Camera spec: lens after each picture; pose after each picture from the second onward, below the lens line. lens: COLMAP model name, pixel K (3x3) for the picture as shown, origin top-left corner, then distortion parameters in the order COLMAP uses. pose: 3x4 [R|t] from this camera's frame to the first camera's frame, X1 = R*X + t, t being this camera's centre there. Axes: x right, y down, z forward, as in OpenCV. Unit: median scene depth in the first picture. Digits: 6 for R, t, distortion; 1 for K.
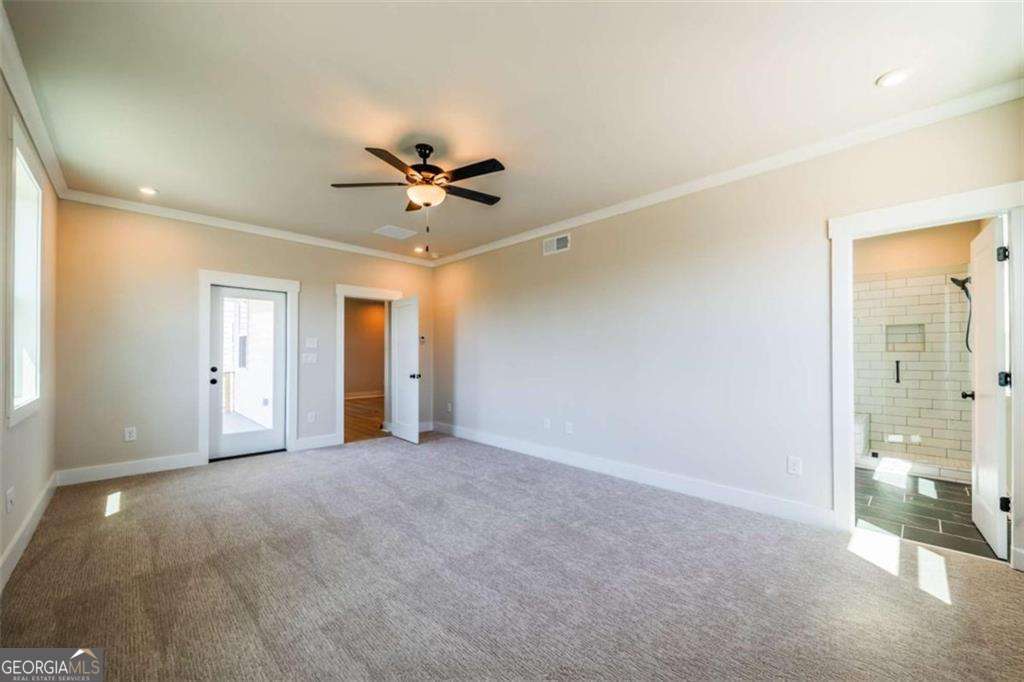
lens RADIAL K [[397.5, 0, 514.6], [0, 397.5, 351.5], [0, 0, 1]] dist [-0.001088, -0.000158]
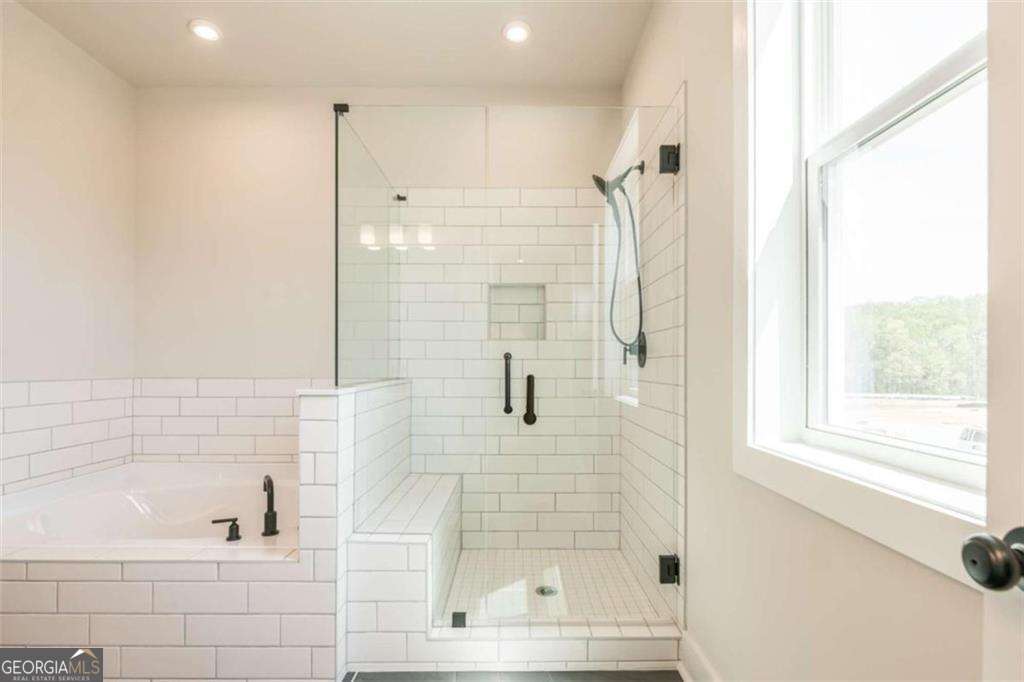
lens RADIAL K [[502.4, 0, 514.1], [0, 502.4, 360.7], [0, 0, 1]] dist [-0.001457, -0.000122]
pose [[0.703941, 0.006363, 0.710230, 0.556389], [-0.009474, 0.999955, 0.000431, 0.024534], [-0.710195, -0.007032, 0.703970, 0.581710]]
